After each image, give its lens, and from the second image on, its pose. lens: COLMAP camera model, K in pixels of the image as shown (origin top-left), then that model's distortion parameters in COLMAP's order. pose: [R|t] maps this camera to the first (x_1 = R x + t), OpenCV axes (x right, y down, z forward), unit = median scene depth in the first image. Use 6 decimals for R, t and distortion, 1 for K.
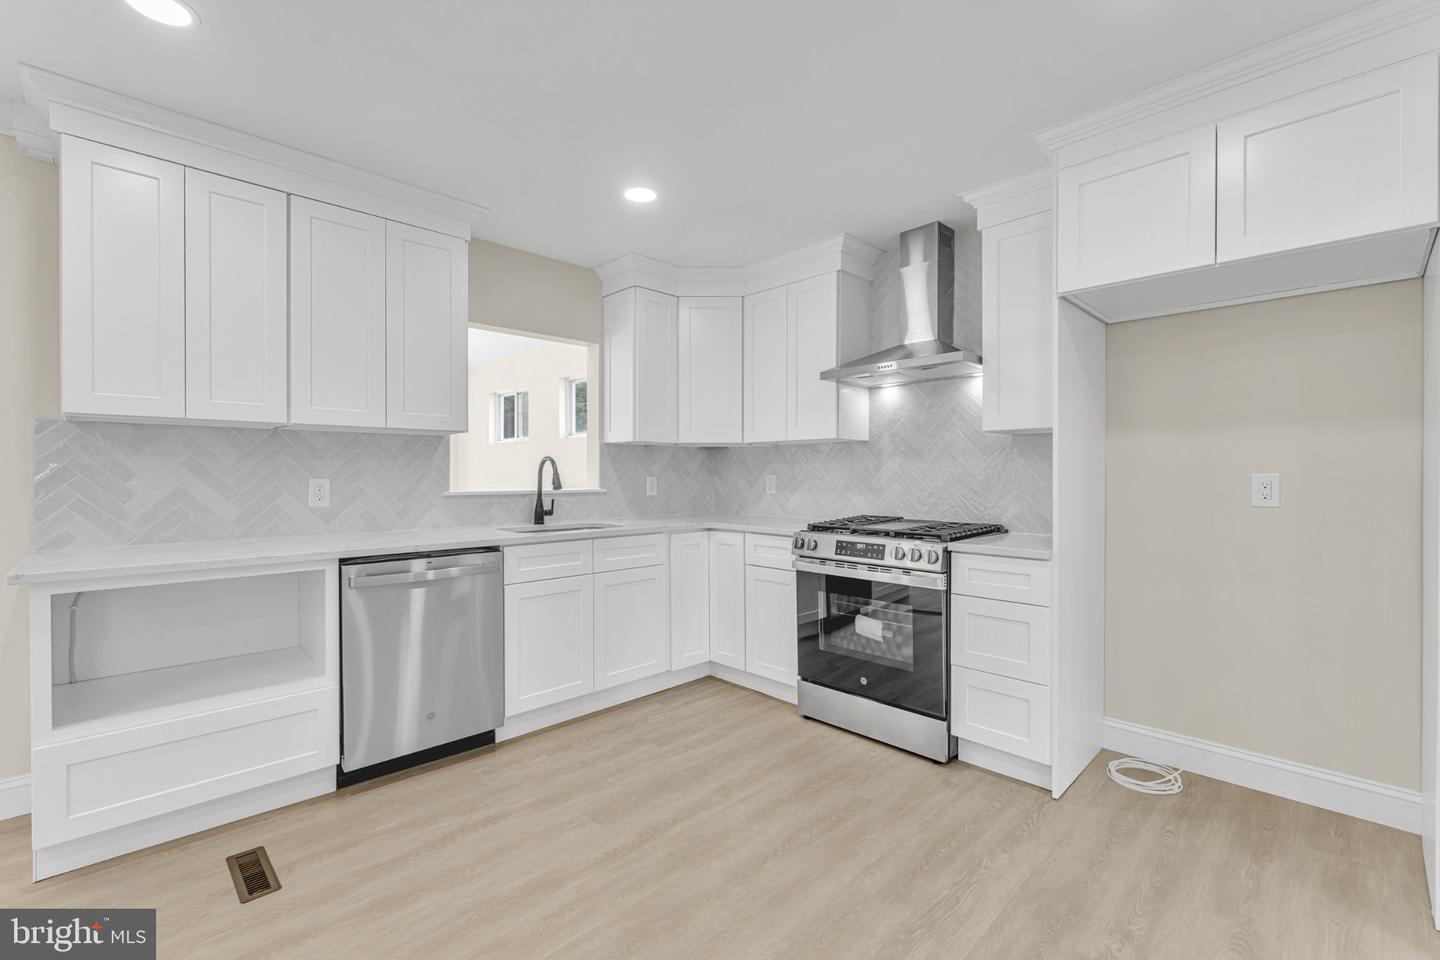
lens RADIAL K [[615.3, 0, 726.4], [0, 615.3, 478.1], [0, 0, 1]] dist [-0.000447, 0.000054]
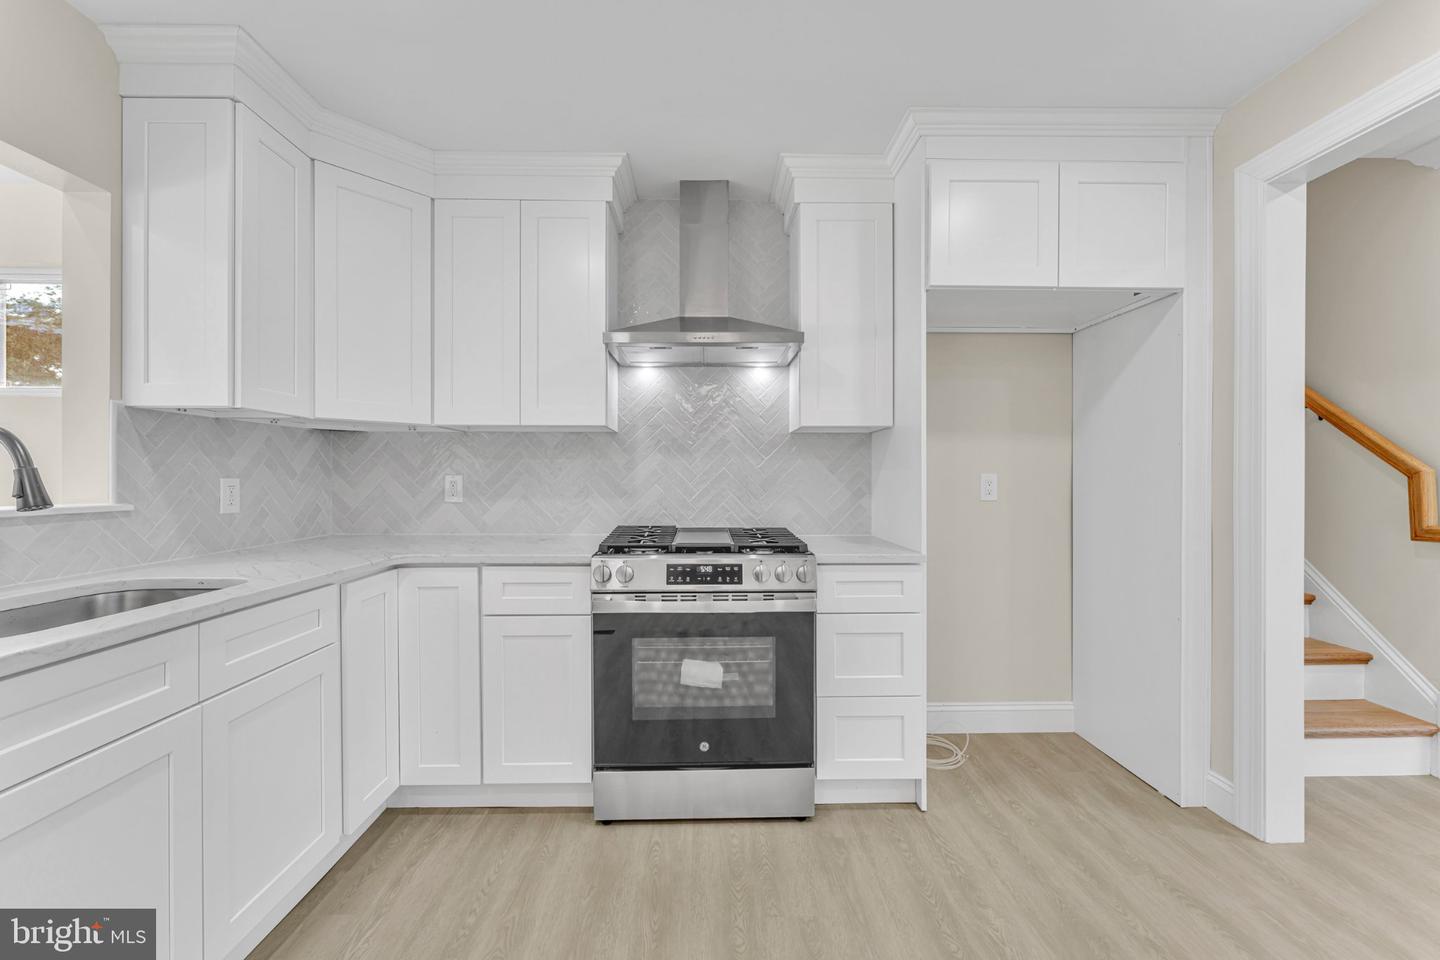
lens RADIAL K [[579.4, 0, 716.5], [0, 579.4, 476.6], [0, 0, 1]] dist [0.000456, 0.000420]
pose [[0.688569, -0.000598, 0.725171, -0.271775], [0.003764, 0.999989, -0.002750, -0.000501], [-0.725161, 0.004624, 0.688563, 0.476484]]
